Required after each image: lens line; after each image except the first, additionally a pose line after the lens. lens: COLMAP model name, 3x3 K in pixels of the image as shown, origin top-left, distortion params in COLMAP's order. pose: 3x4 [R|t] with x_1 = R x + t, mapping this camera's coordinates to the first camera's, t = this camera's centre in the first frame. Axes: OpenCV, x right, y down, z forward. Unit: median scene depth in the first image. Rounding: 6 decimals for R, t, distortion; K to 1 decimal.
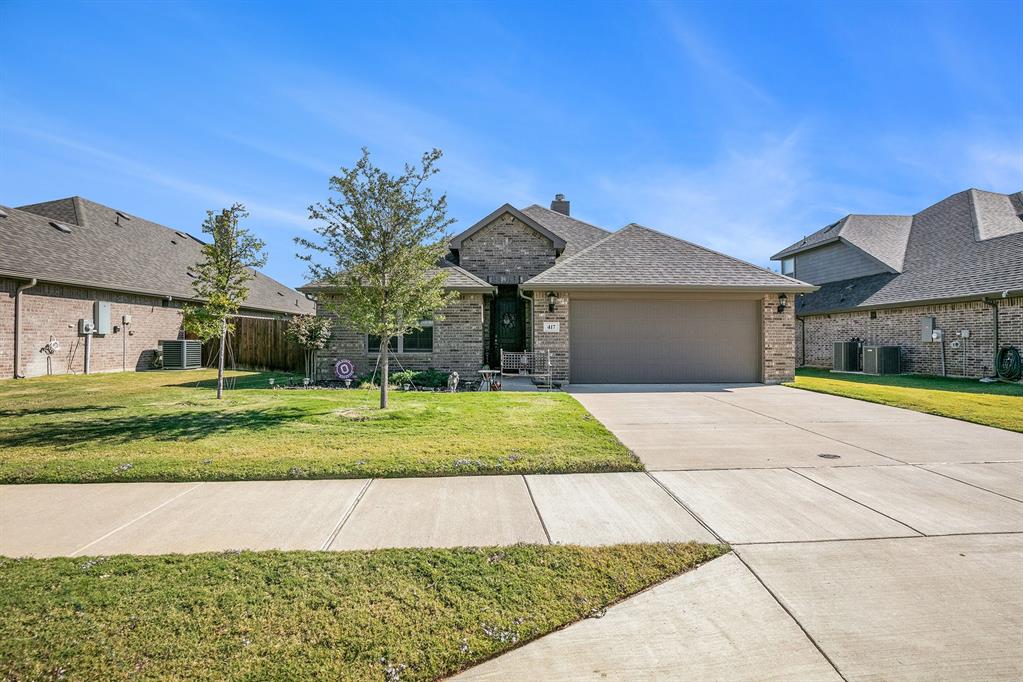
lens RADIAL K [[475.8, 0, 517.1], [0, 475.8, 338.6], [0, 0, 1]] dist [-0.025607, 0.002297]
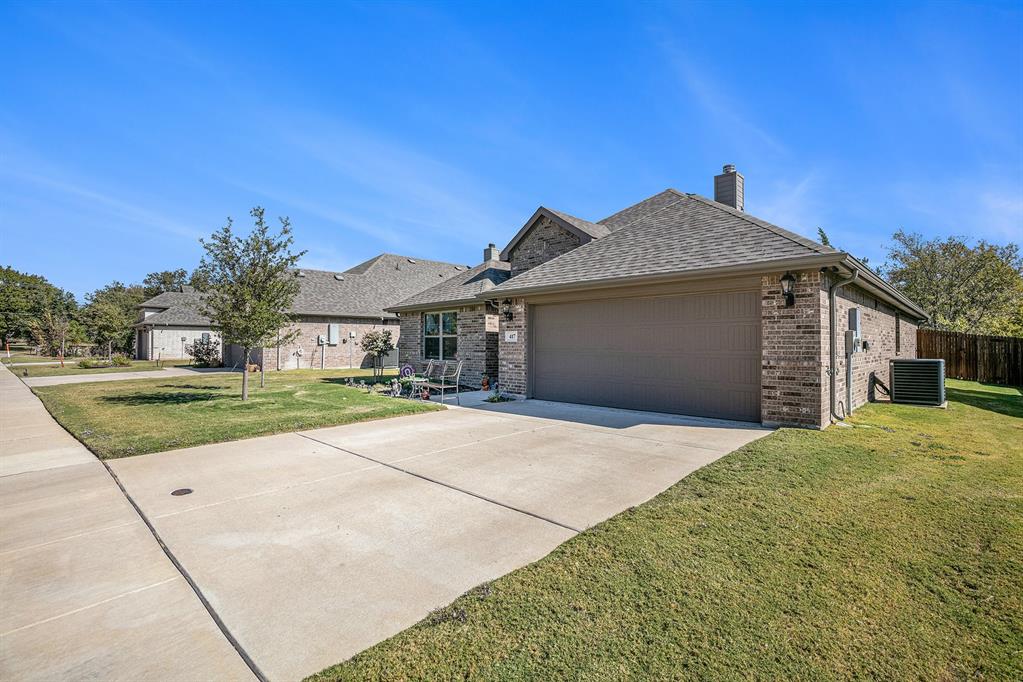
lens RADIAL K [[475.8, 0, 513.6], [0, 475.8, 340.5], [0, 0, 1]] dist [-0.025607, 0.002297]
pose [[0.692714, -0.007361, -0.721175, 0.718700], [0.002901, 0.999968, -0.007420, -0.009136], [0.721206, 0.003047, 0.692714, 0.344700]]
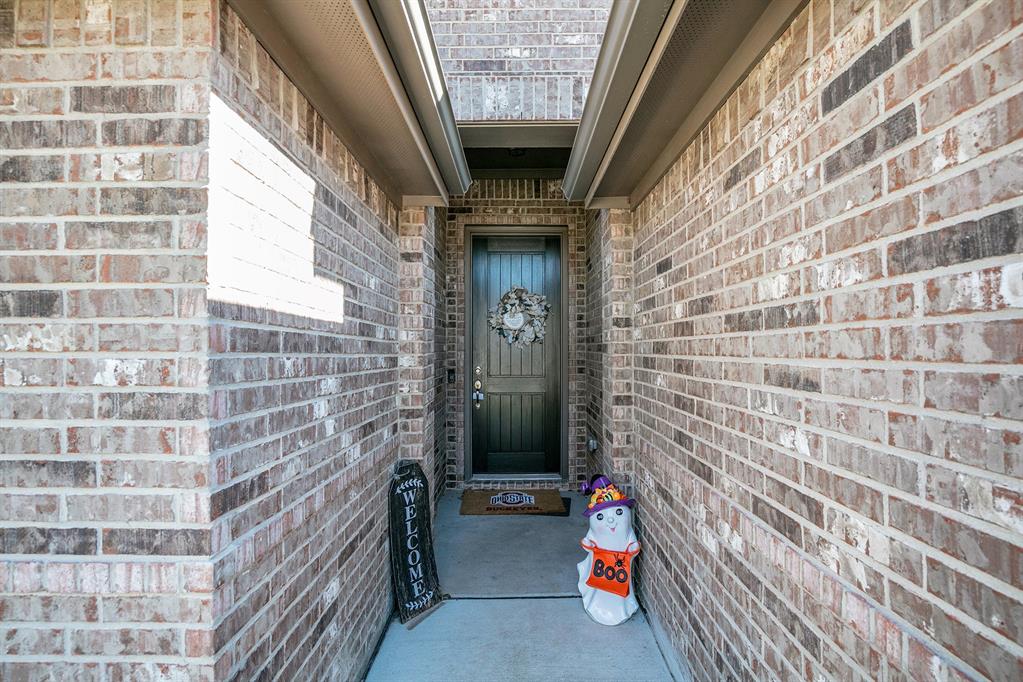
lens RADIAL K [[475.8, 0, 510.4], [0, 475.8, 343.7], [0, 0, 1]] dist [-0.025607, 0.002297]
pose [[0.999467, -0.004196, -0.032369, -0.019444], [0.004173, 0.999991, -0.000801, -0.028358], [0.032372, 0.000666, 0.999476, 0.940516]]
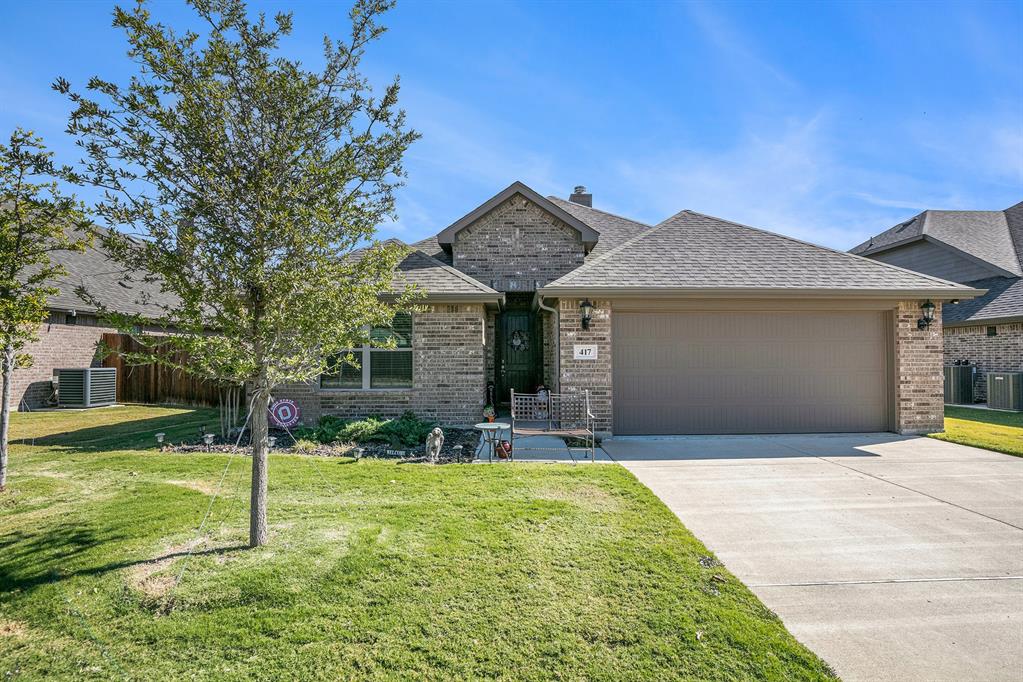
lens RADIAL K [[475.8, 0, 518.9], [0, 475.8, 346.8], [0, 0, 1]] dist [-0.025607, 0.002297]
pose [[0.999948, -0.003822, -0.009469, -0.015204], [0.003653, 0.999836, -0.017739, -0.019310], [0.009535, 0.017703, 0.999798, 0.313798]]
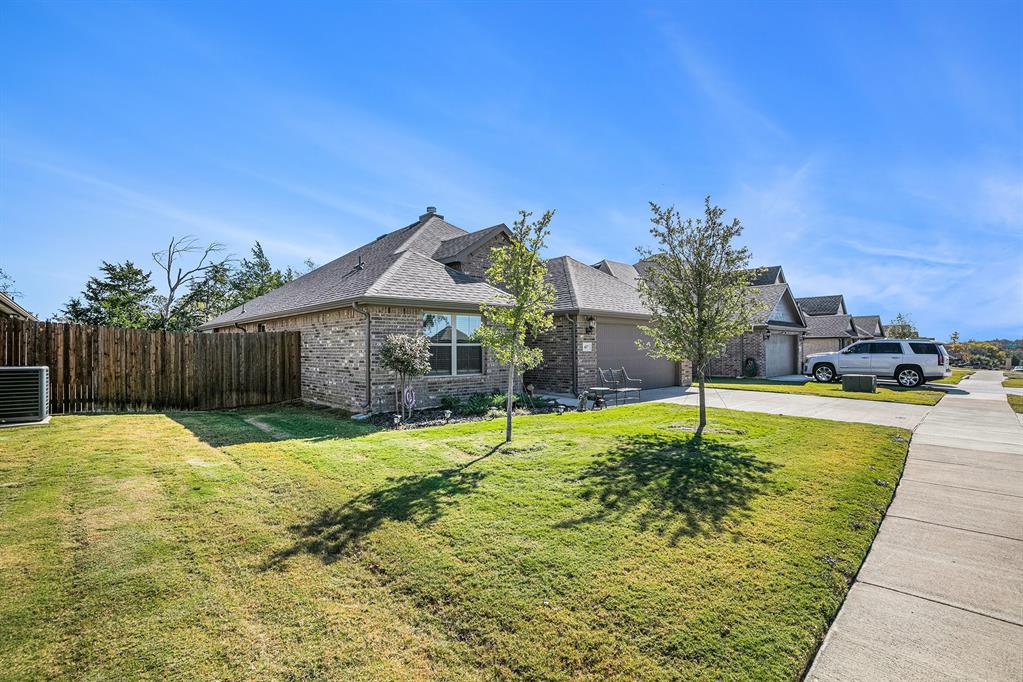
lens RADIAL K [[475.8, 0, 509.0], [0, 475.8, 343.5], [0, 0, 1]] dist [-0.025607, 0.002297]
pose [[0.740380, 0.004516, 0.672174, -0.803574], [0.003171, 0.999943, -0.010211, -0.021053], [-0.672182, 0.009692, 0.740323, 0.268890]]
